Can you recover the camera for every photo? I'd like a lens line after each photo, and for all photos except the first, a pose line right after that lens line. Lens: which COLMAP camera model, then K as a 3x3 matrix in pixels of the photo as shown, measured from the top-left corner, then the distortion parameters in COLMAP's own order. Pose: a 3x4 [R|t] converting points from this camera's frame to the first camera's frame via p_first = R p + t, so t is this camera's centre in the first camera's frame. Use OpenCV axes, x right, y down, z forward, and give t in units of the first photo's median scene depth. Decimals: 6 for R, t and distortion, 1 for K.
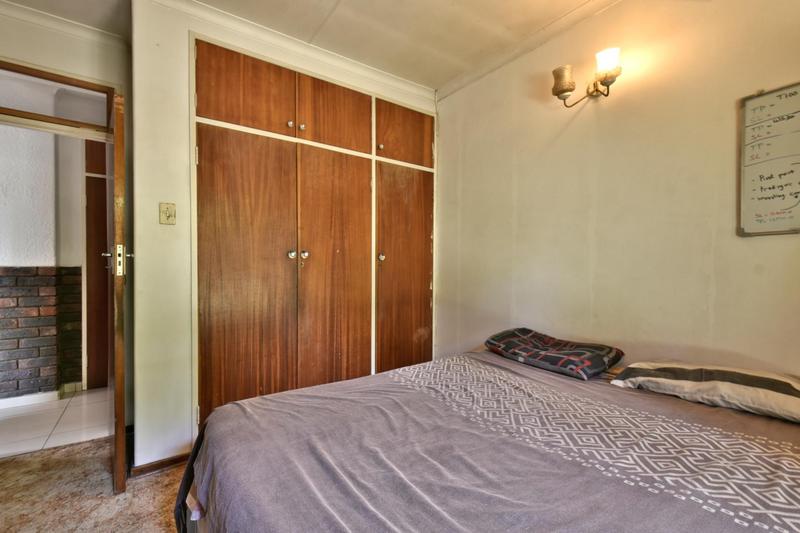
lens RADIAL K [[359.8, 0, 400.9], [0, 359.8, 269.1], [0, 0, 1]] dist [0.002031, 0.000390]
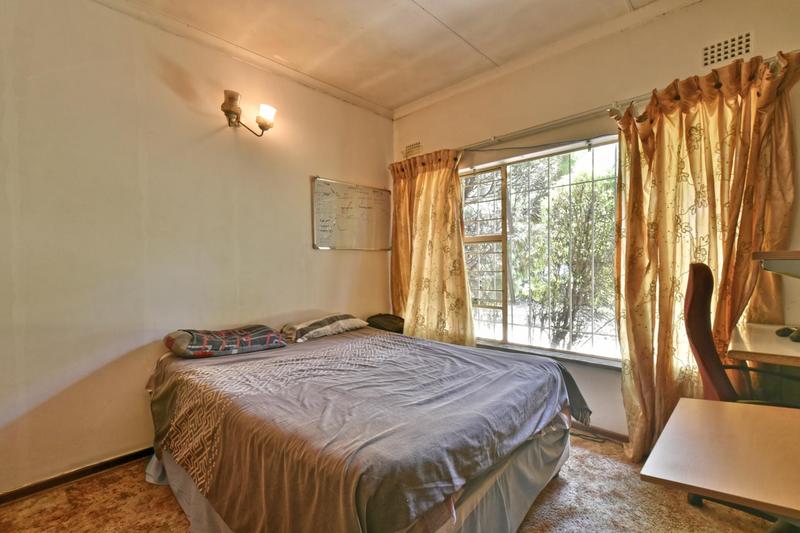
lens RADIAL K [[359.8, 0, 400.2], [0, 359.8, 266.4], [0, 0, 1]] dist [0.002031, 0.000390]
pose [[-0.211865, -0.003924, 0.977291, -1.005068], [0.006452, 0.999965, 0.005413, -0.003075], [-0.977278, 0.007452, -0.211832, 0.932992]]
